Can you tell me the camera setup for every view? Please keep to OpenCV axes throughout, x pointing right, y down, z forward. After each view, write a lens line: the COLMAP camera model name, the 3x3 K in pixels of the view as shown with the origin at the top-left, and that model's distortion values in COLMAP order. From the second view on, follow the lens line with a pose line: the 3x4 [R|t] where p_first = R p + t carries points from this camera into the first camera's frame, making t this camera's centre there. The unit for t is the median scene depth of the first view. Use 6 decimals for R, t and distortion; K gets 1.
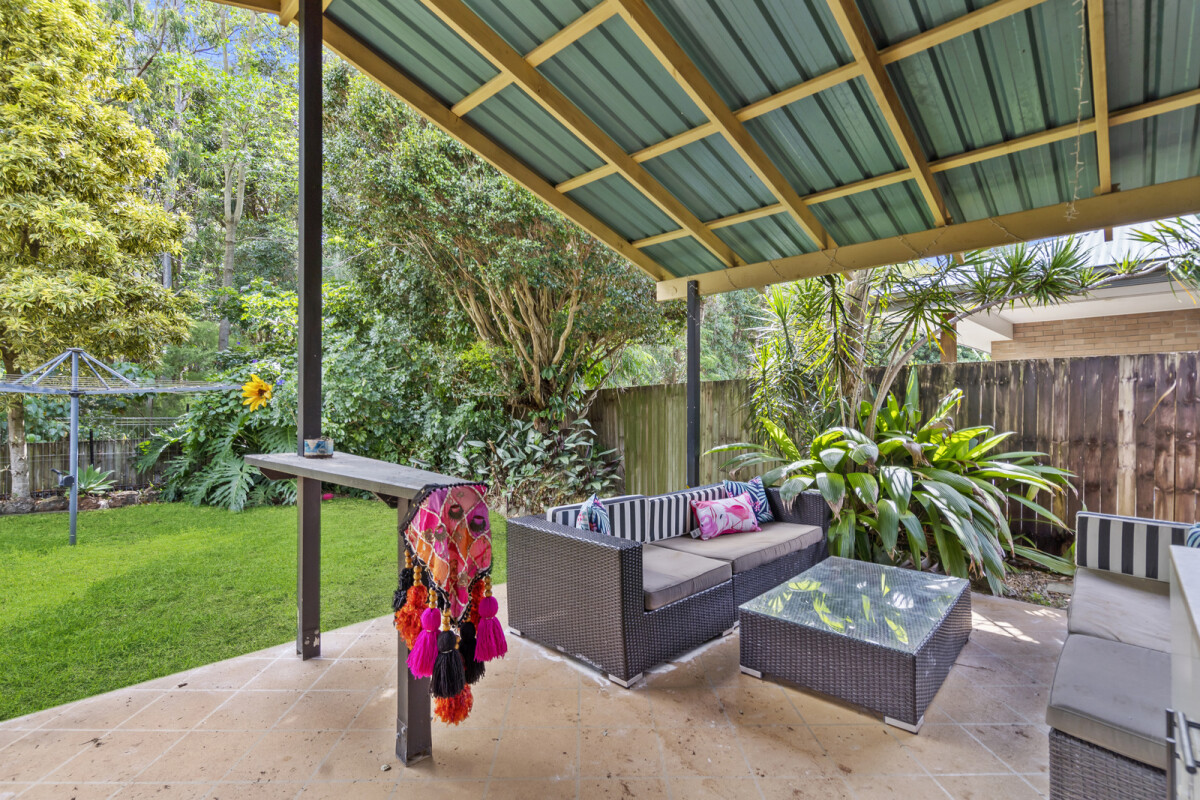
lens RADIAL K [[556.7, 0, 600.0], [0, 556.7, 400.0], [0, 0, 1]] dist [0.012685, -0.000020]
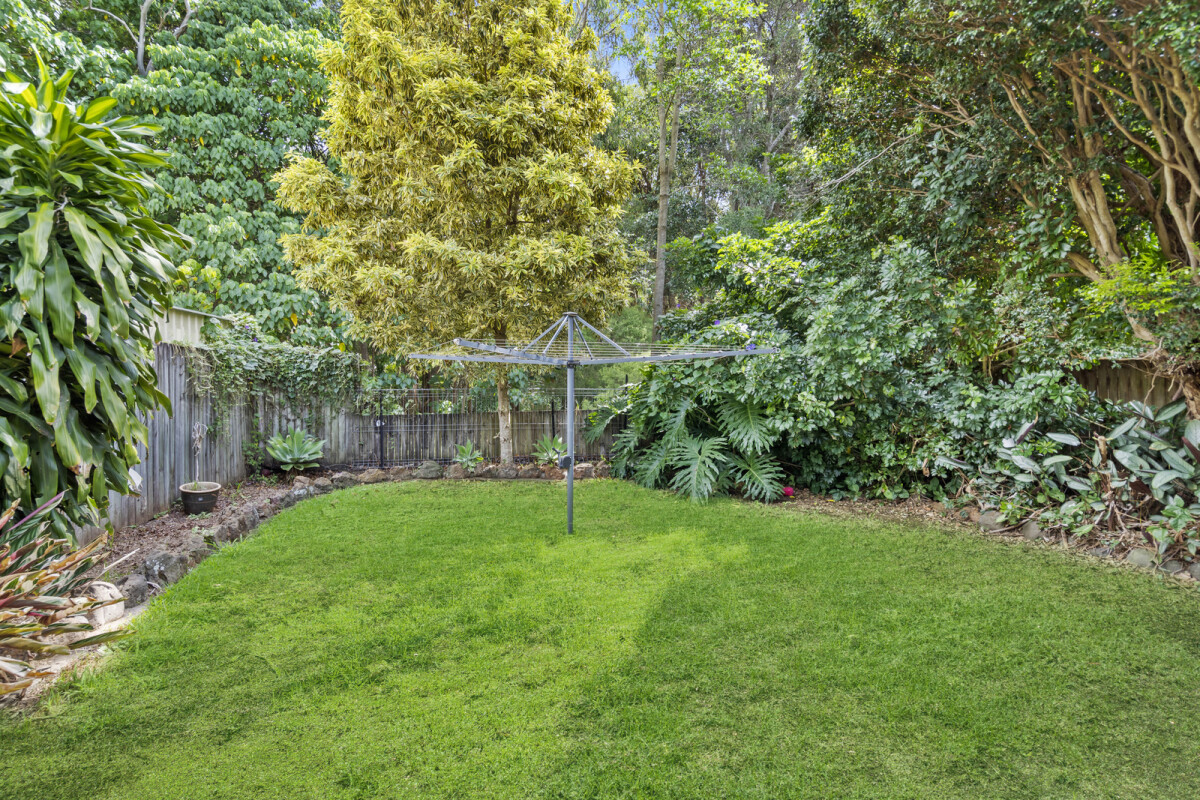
lens RADIAL K [[556.7, 0, 600.0], [0, 556.7, 400.0], [0, 0, 1]] dist [0.012685, -0.000020]
pose [[0.846996, 0.023626, -0.531075, -0.335393], [0.007668, 0.998365, 0.056643, -0.003490], [0.531545, -0.052049, 0.845430, 0.219736]]
